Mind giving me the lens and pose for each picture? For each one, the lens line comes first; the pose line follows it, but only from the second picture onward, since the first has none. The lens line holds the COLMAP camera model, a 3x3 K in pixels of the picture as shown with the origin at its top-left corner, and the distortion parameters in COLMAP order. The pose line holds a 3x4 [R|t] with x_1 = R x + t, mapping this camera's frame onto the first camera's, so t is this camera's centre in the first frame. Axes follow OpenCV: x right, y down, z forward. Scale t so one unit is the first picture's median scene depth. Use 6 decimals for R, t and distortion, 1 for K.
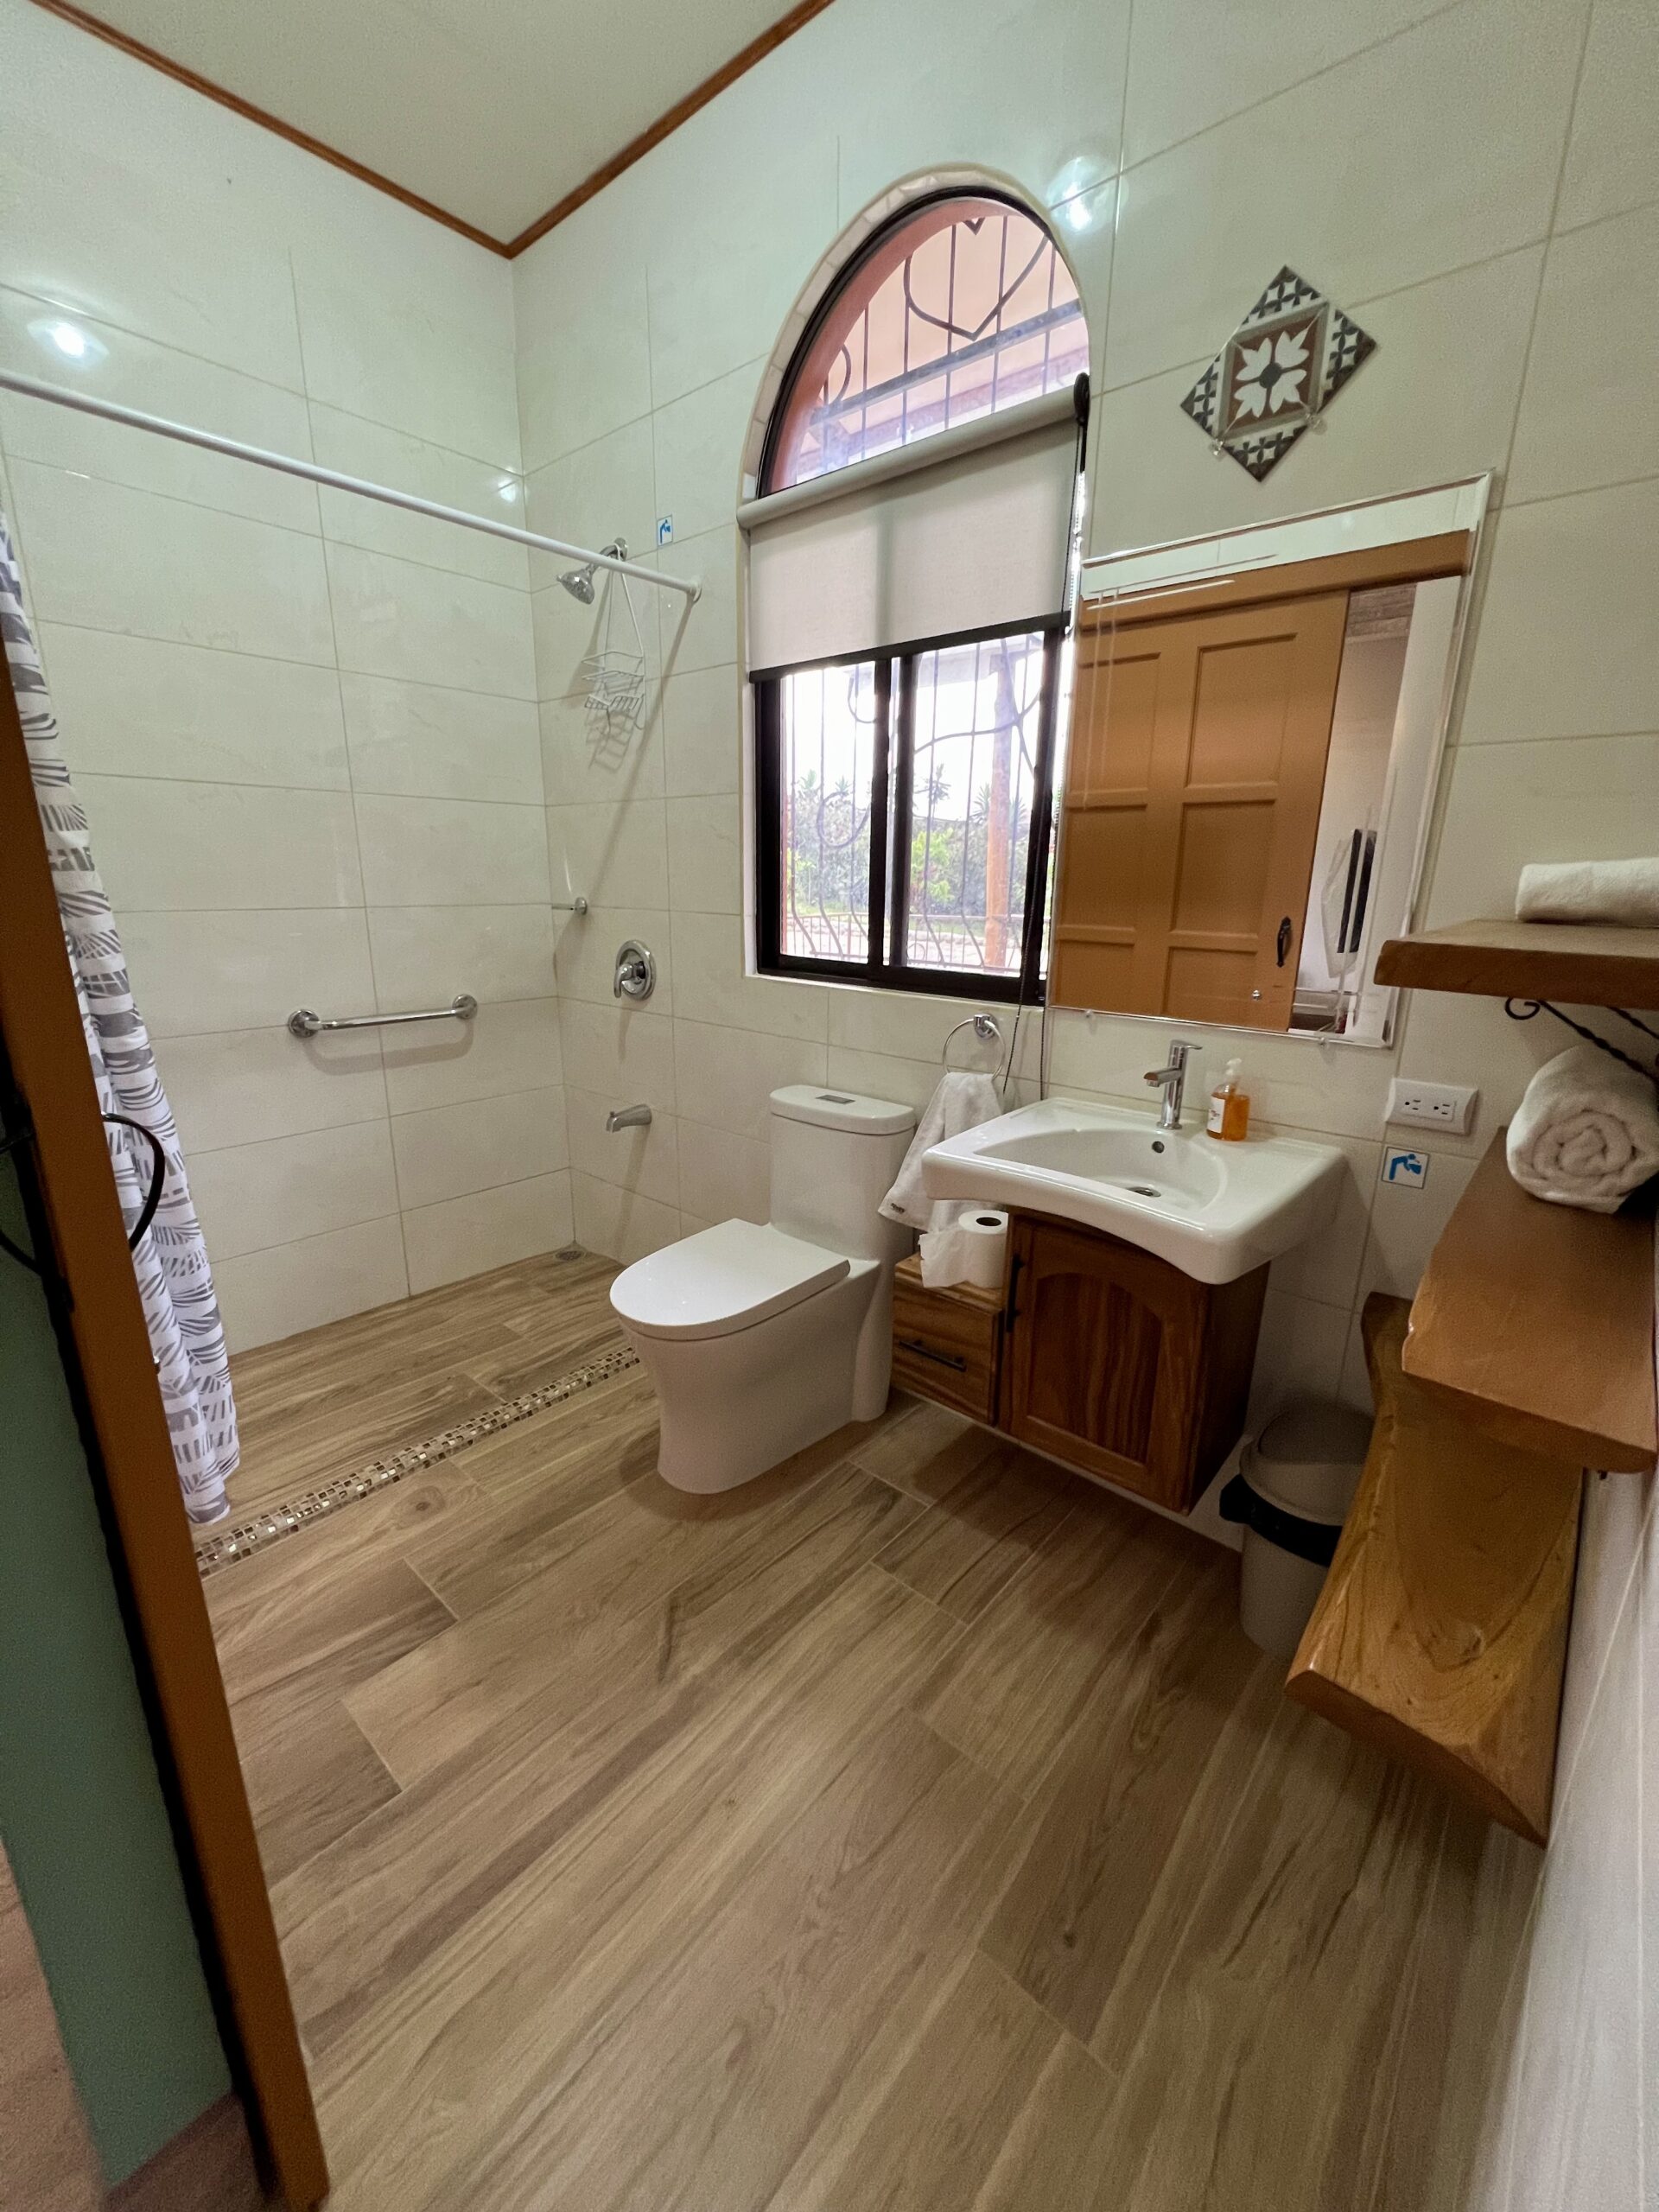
lens RADIAL K [[854.6, 0, 804.9], [0, 854.6, 1090.7], [0, 0, 1]] dist [0.005396, -0.000495]
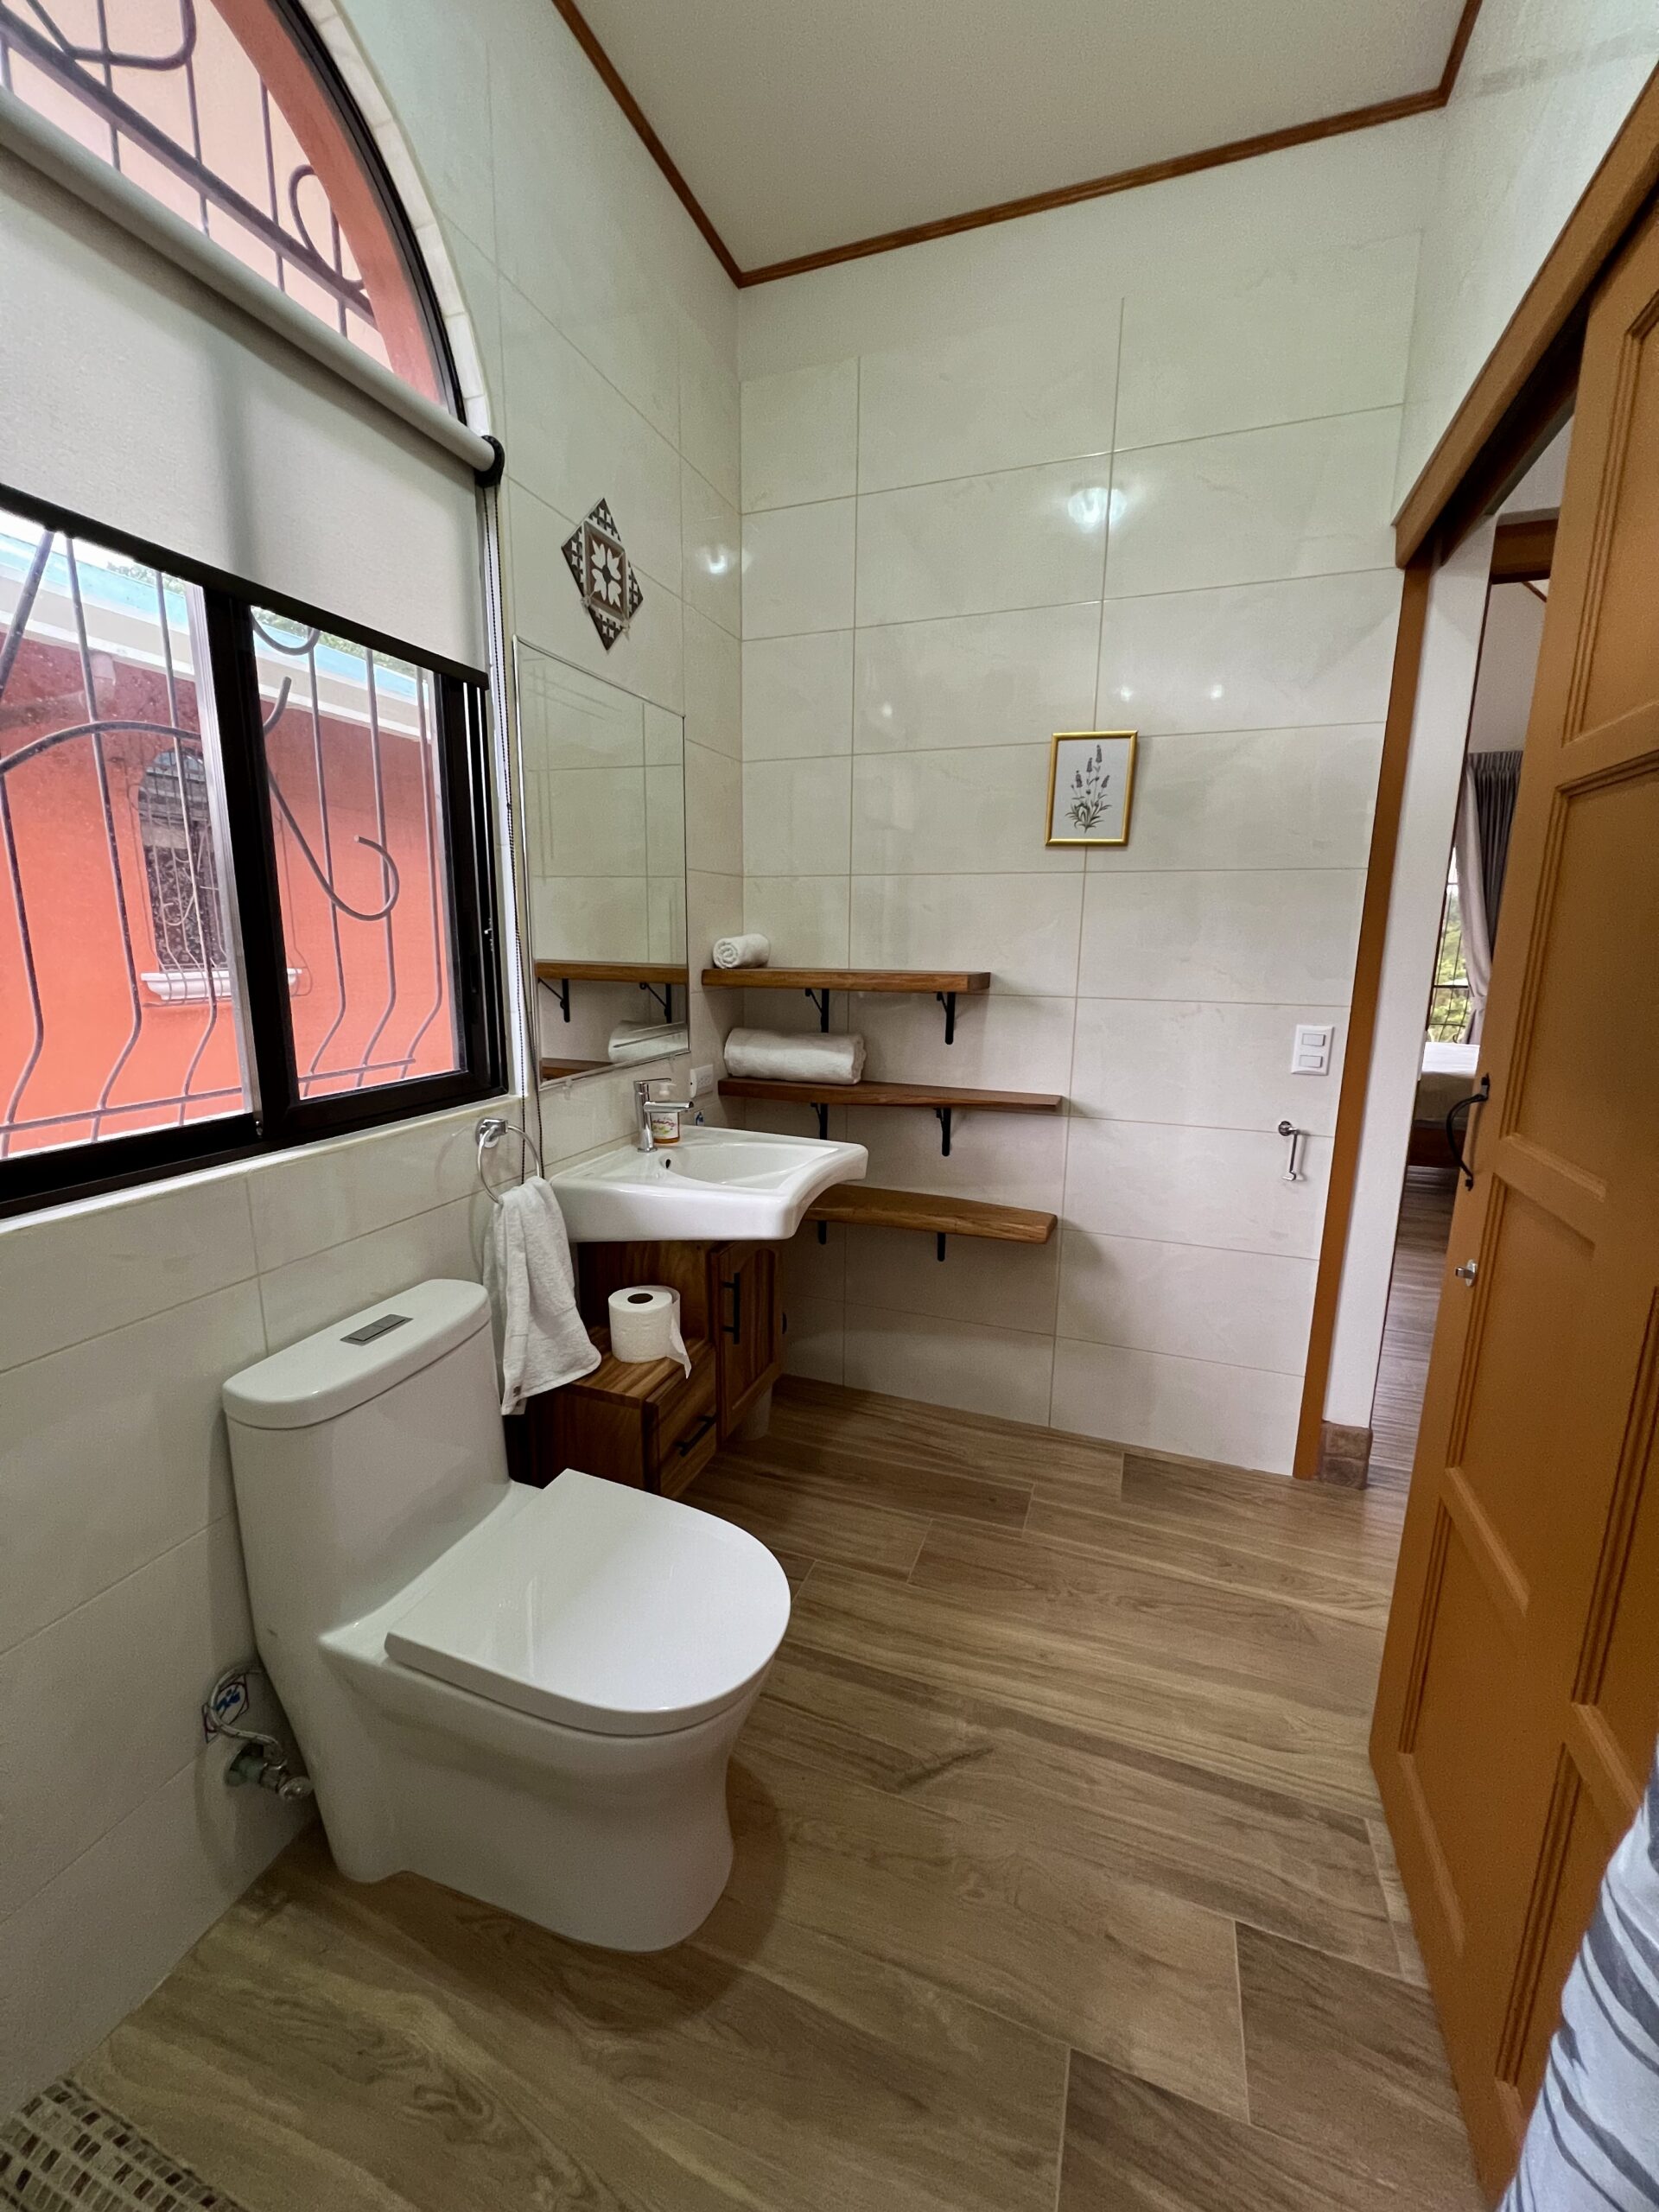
lens RADIAL K [[854.6, 0, 842.0], [0, 854.6, 1095.4], [0, 0, 1]] dist [0.005396, -0.000495]
pose [[-0.349357, -0.191154, 0.917284, -0.924481], [0.220869, 0.934582, 0.278879, -0.368848], [-0.910586, 0.300028, -0.284282, 1.266160]]
